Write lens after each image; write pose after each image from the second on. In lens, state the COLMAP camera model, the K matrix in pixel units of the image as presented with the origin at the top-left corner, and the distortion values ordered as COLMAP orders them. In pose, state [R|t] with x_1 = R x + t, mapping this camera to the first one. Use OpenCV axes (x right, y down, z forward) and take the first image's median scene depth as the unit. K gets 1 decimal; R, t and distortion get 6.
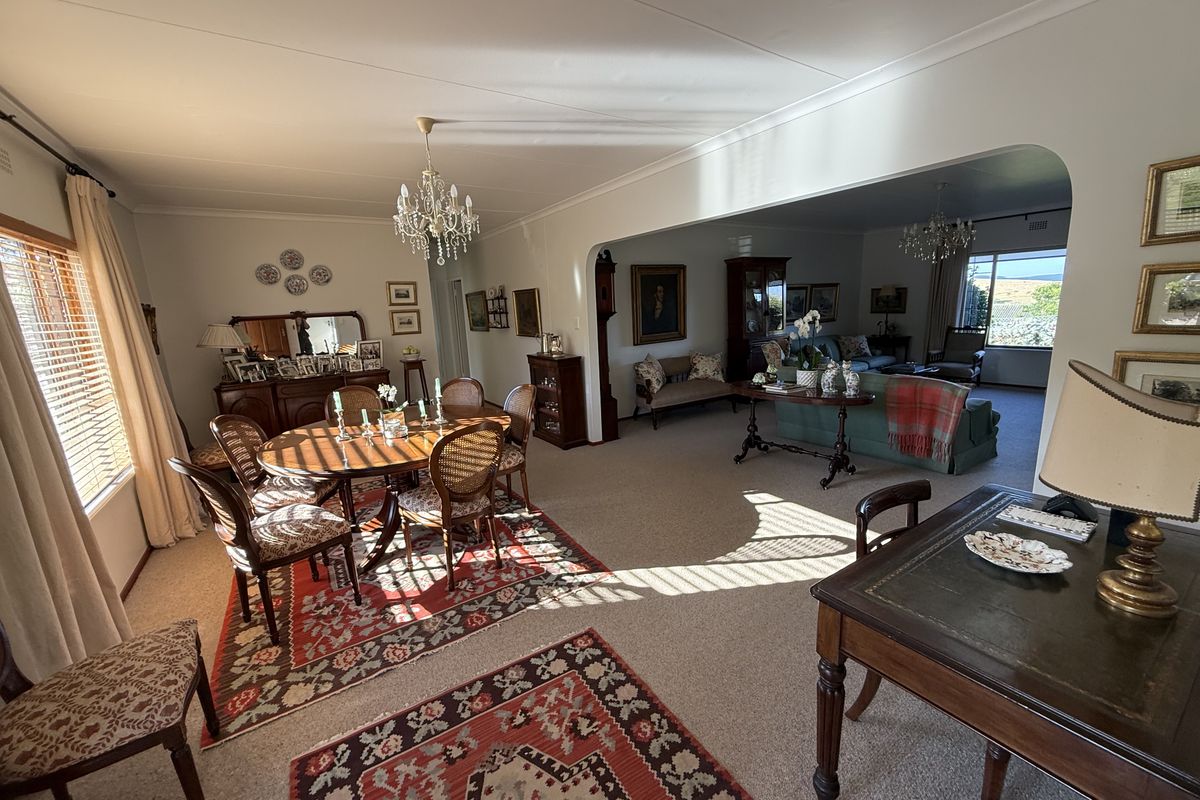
lens RADIAL K [[470.6, 0, 600.4], [0, 470.6, 398.2], [0, 0, 1]] dist [-0.001634, -0.000020]
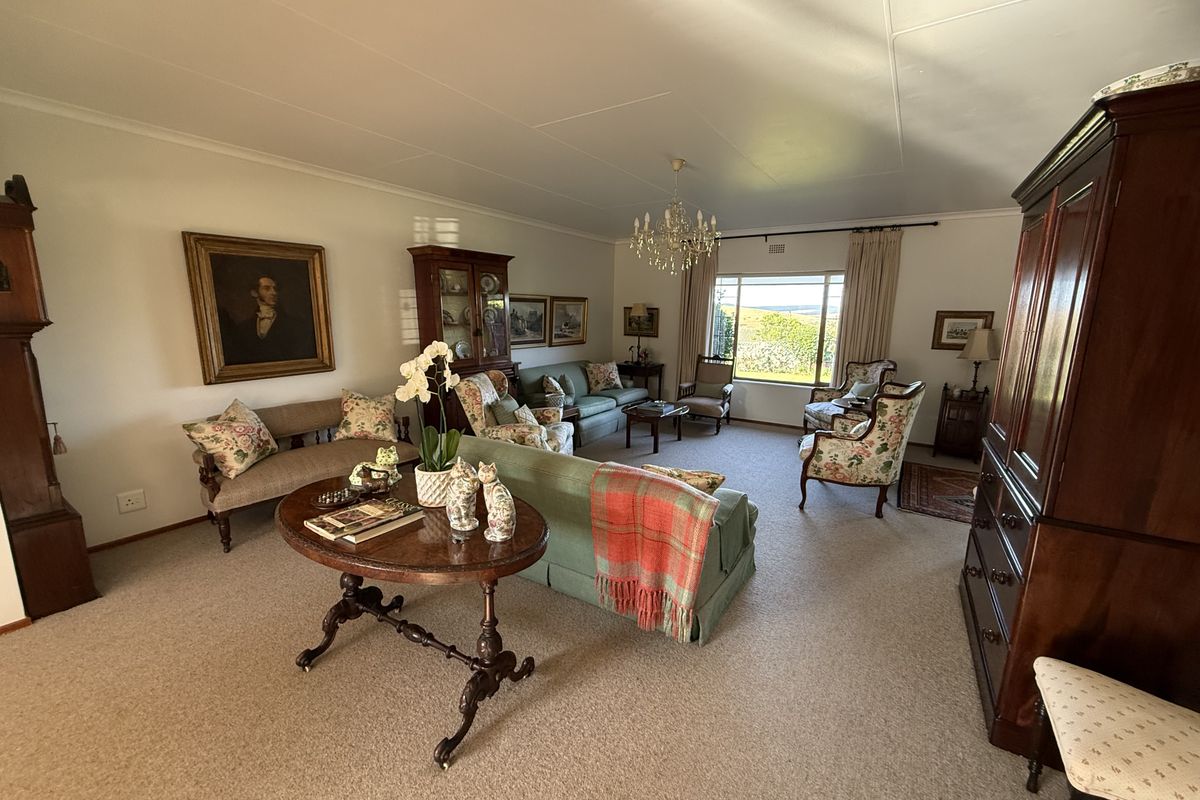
lens RADIAL K [[470.6, 0, 598.9], [0, 470.6, 399.4], [0, 0, 1]] dist [-0.001634, -0.000020]
pose [[0.916499, -0.016424, 0.399701, 0.258978], [0.022970, 0.999669, -0.011593, -0.076485], [-0.399378, 0.019806, 0.916572, 0.322998]]
